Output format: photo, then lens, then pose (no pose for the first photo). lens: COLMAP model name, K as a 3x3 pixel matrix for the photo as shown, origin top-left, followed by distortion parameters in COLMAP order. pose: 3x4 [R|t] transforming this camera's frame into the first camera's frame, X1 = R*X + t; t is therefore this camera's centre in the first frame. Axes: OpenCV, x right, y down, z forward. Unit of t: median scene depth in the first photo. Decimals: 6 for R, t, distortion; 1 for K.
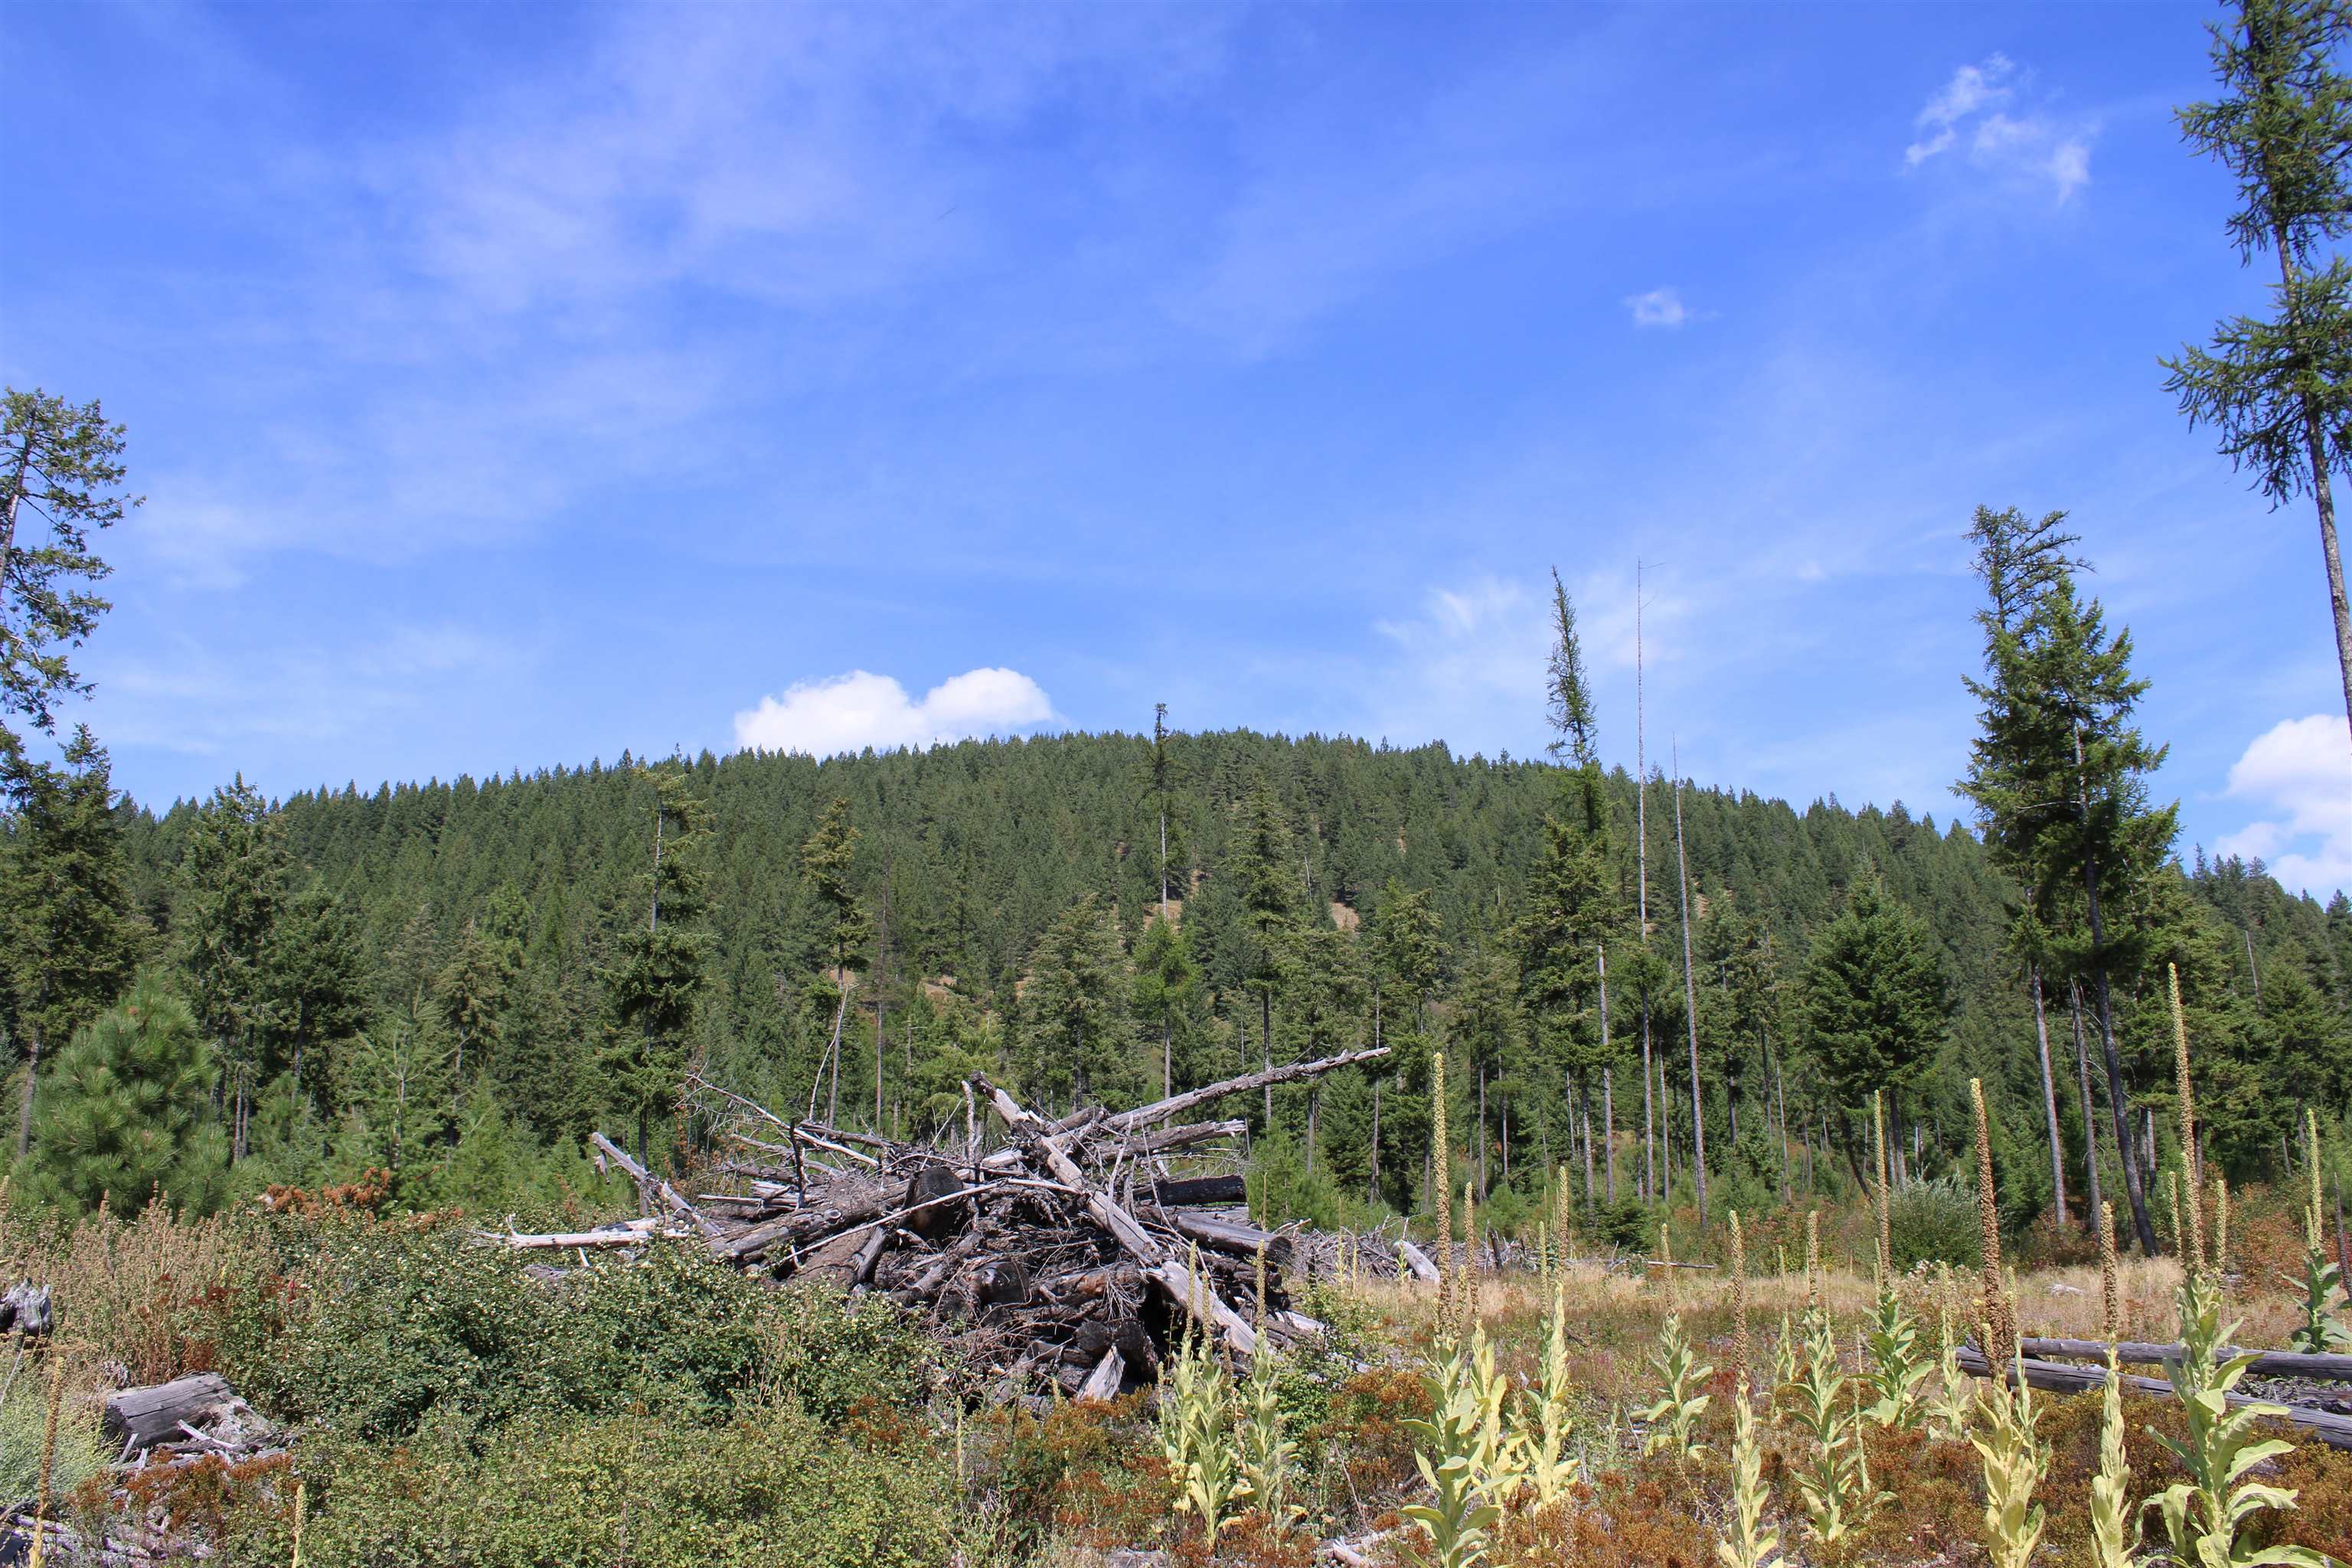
lens RADIAL K [[1959.6, 0, 1176.0], [0, 1959.6, 784.0], [0, 0, 1]] dist [-0.135877, 0.048145]
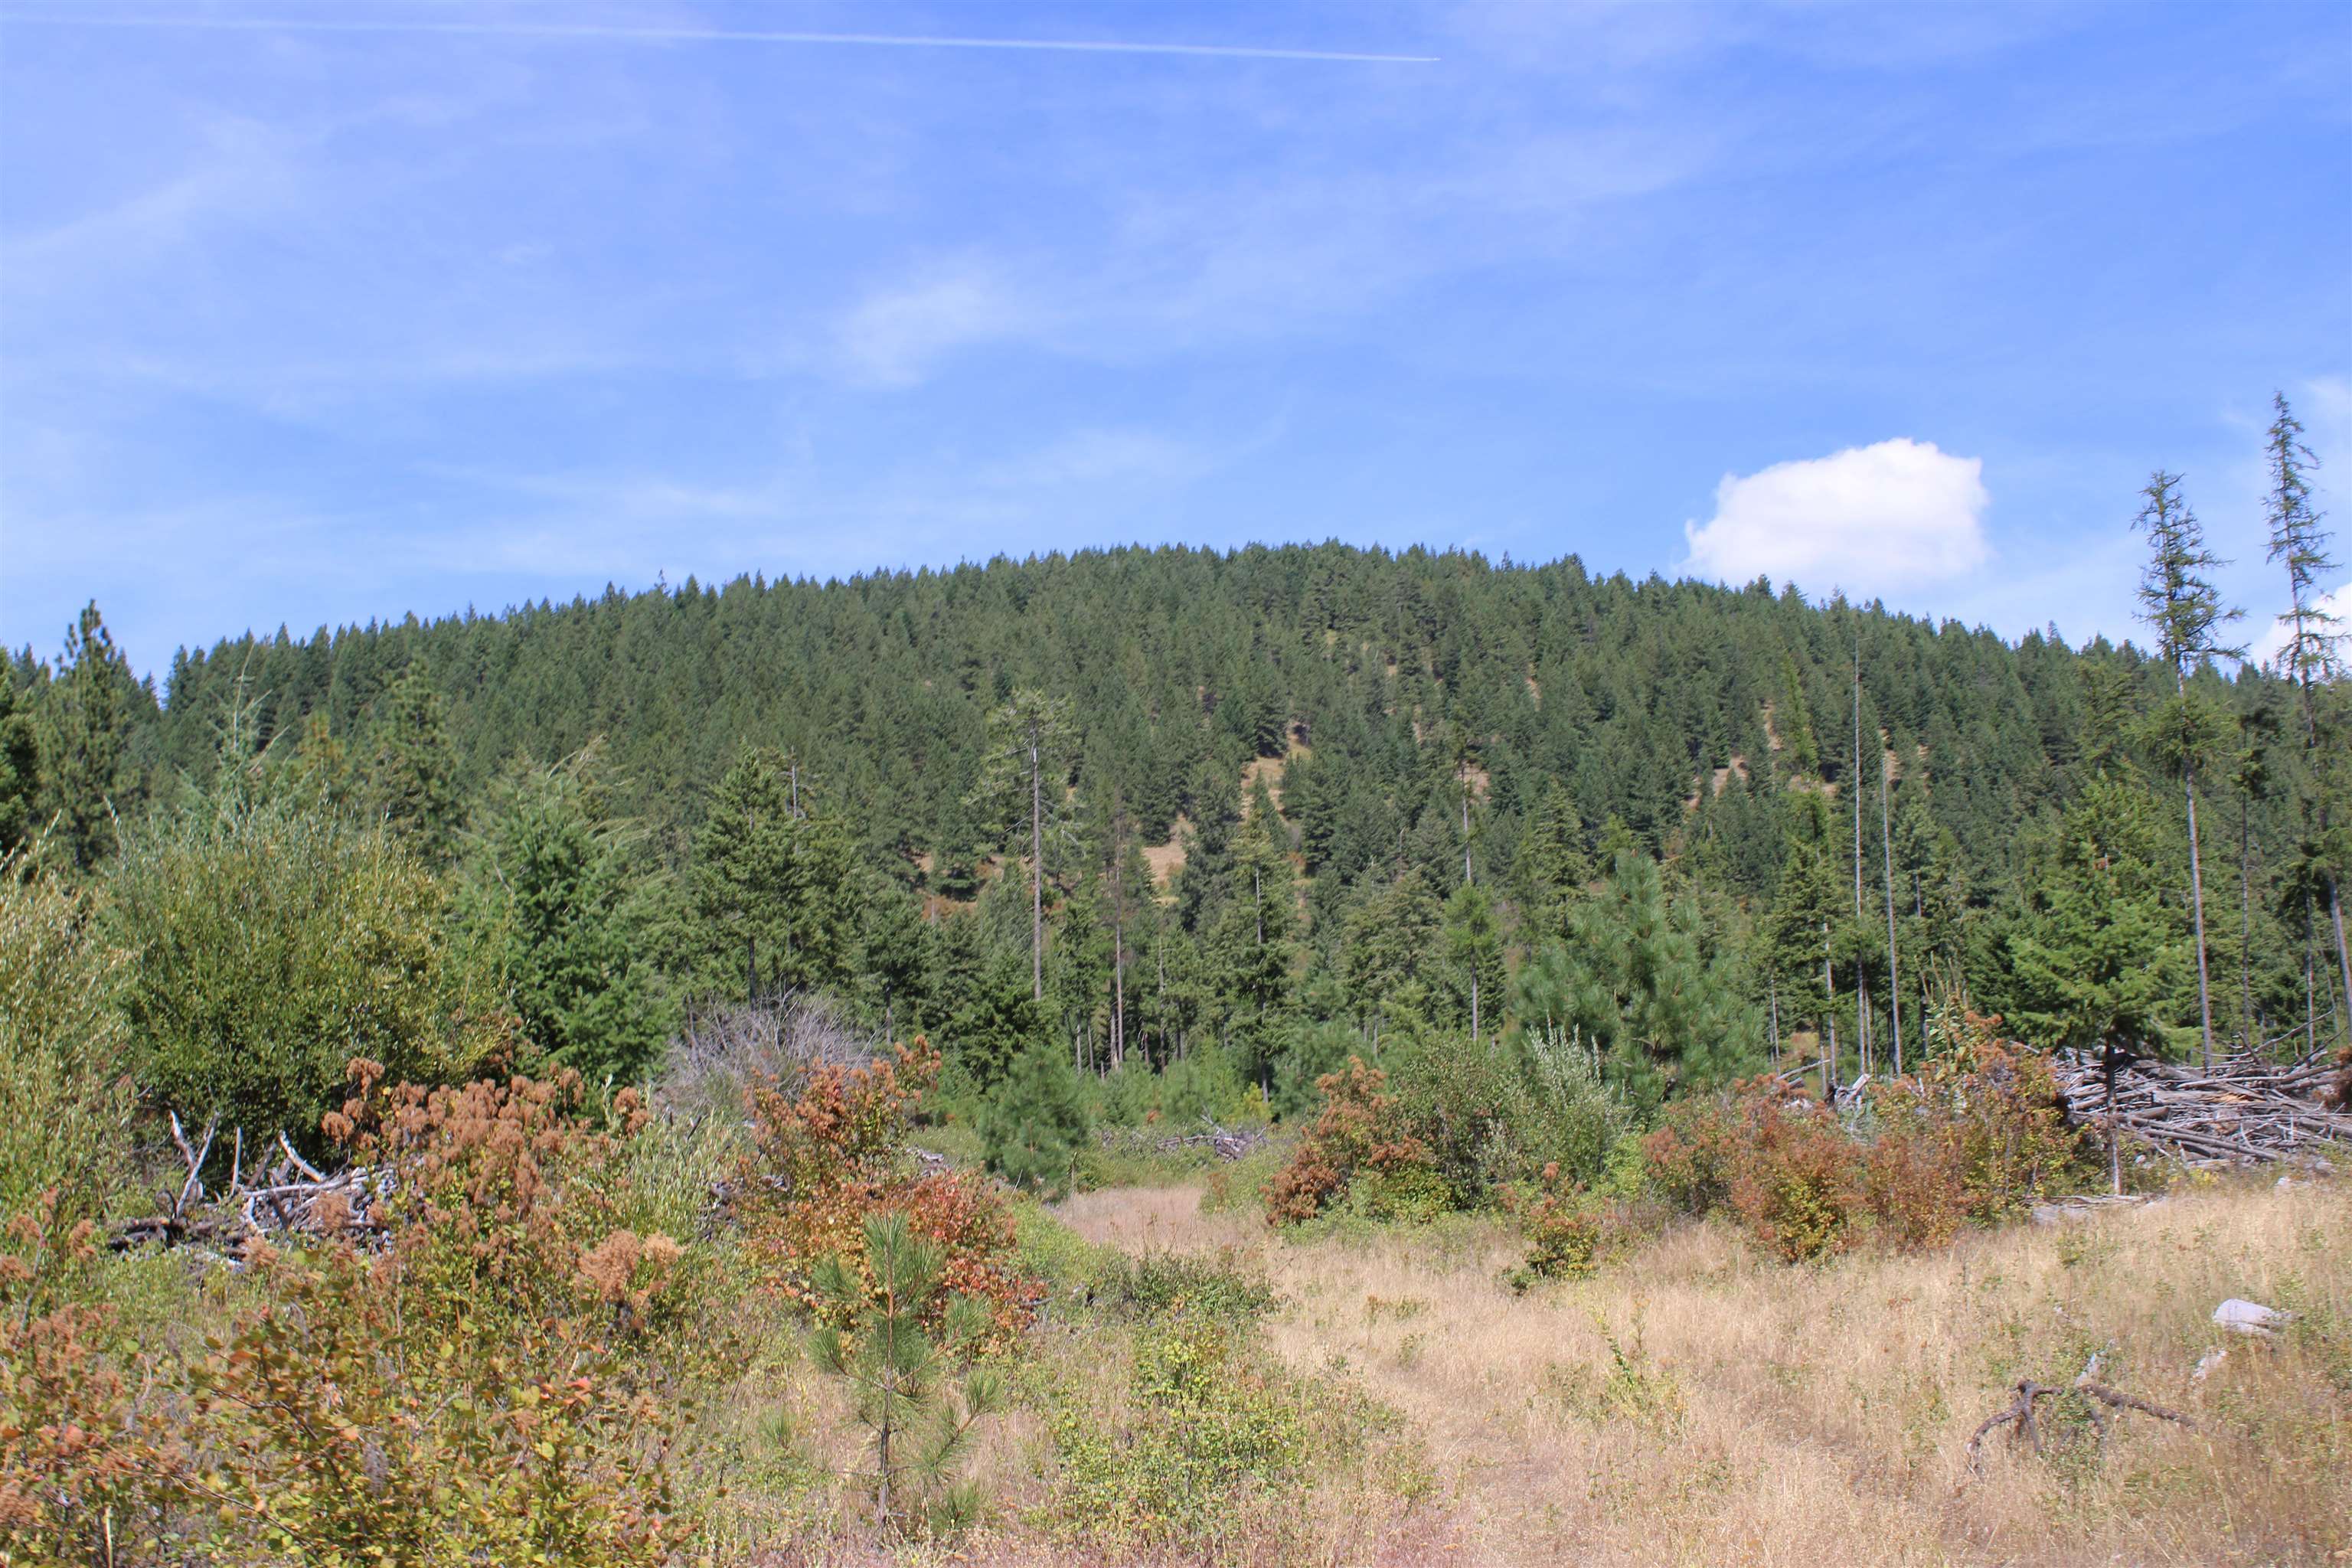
lens RADIAL K [[2529.7, 0, 1176.0], [0, 2529.7, 784.0], [0, 0, 1]] dist [-0.063600, 0.004022]
pose [[0.999904, -0.007122, -0.011891, -0.176285], [0.008087, 0.996504, 0.083153, -0.132435], [0.011257, -0.083241, 0.996466, -0.618846]]
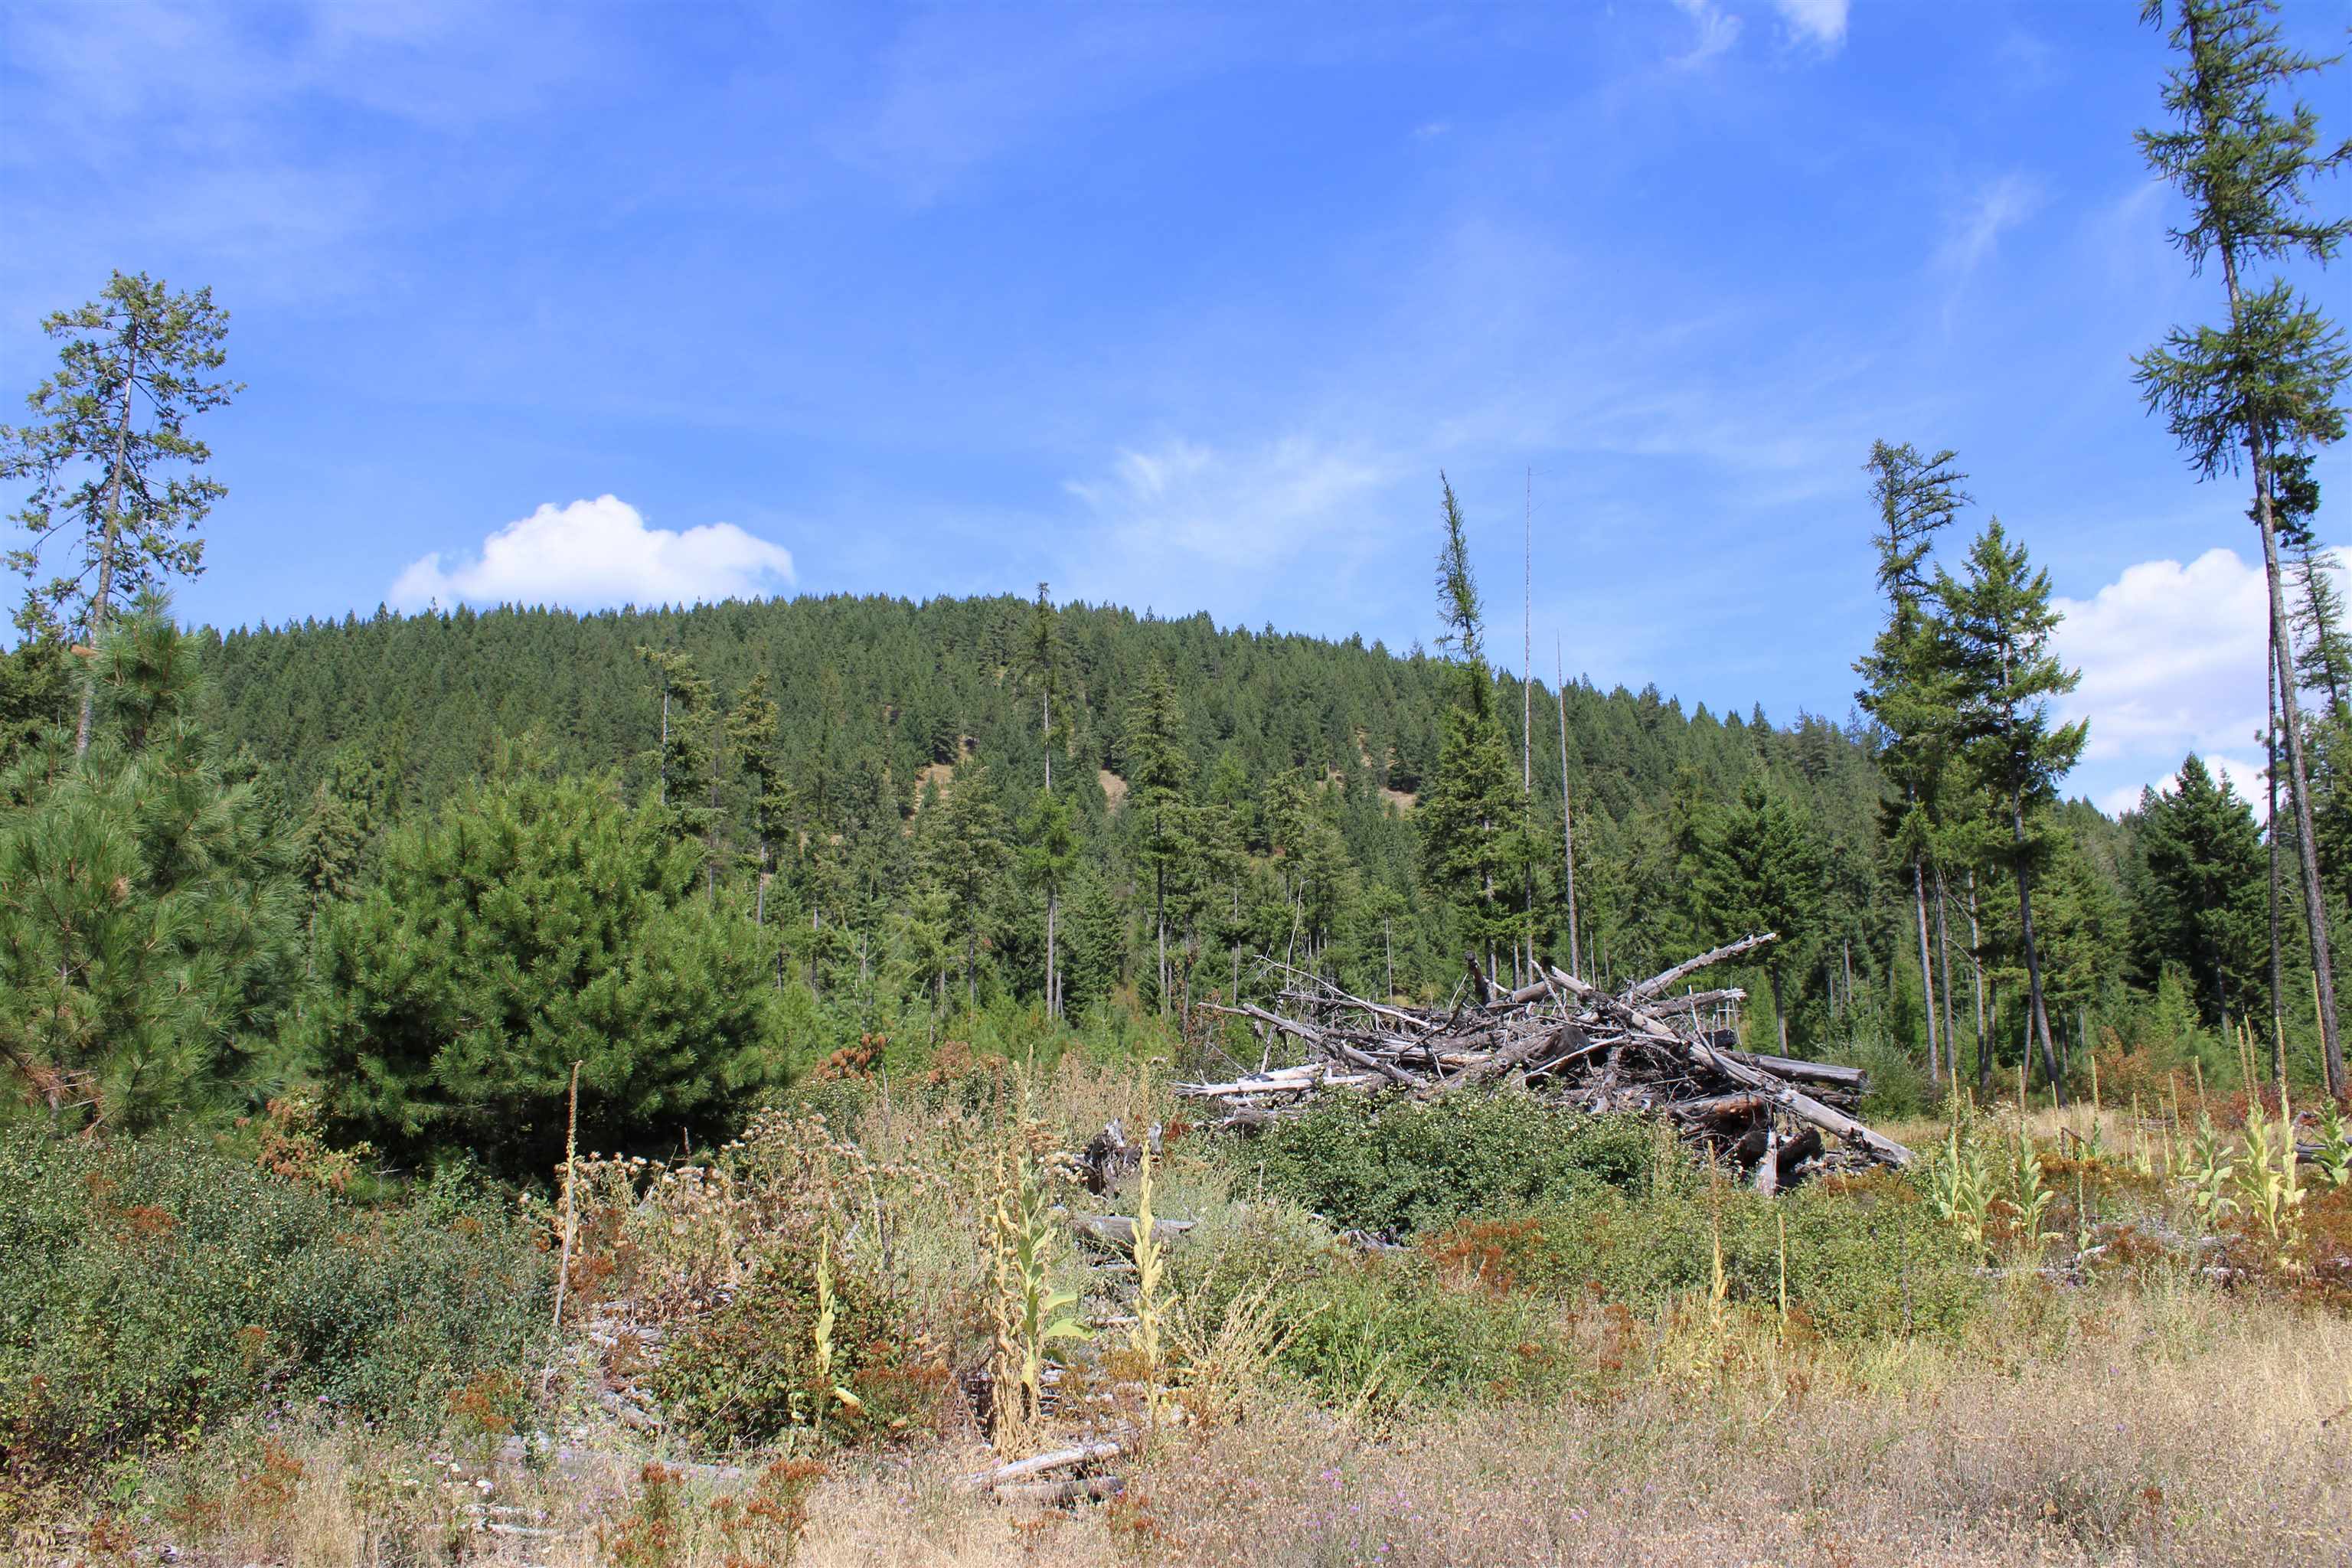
lens RADIAL K [[1956.4, 0, 1176.0], [0, 1956.4, 784.0], [0, 0, 1]] dist [-0.133150, 0.006632]
pose [[0.991478, 0.015143, 0.129395, -0.074364], [-0.024018, 0.997443, 0.067303, -0.006993], [-0.128045, -0.069837, 0.989306, -0.036451]]
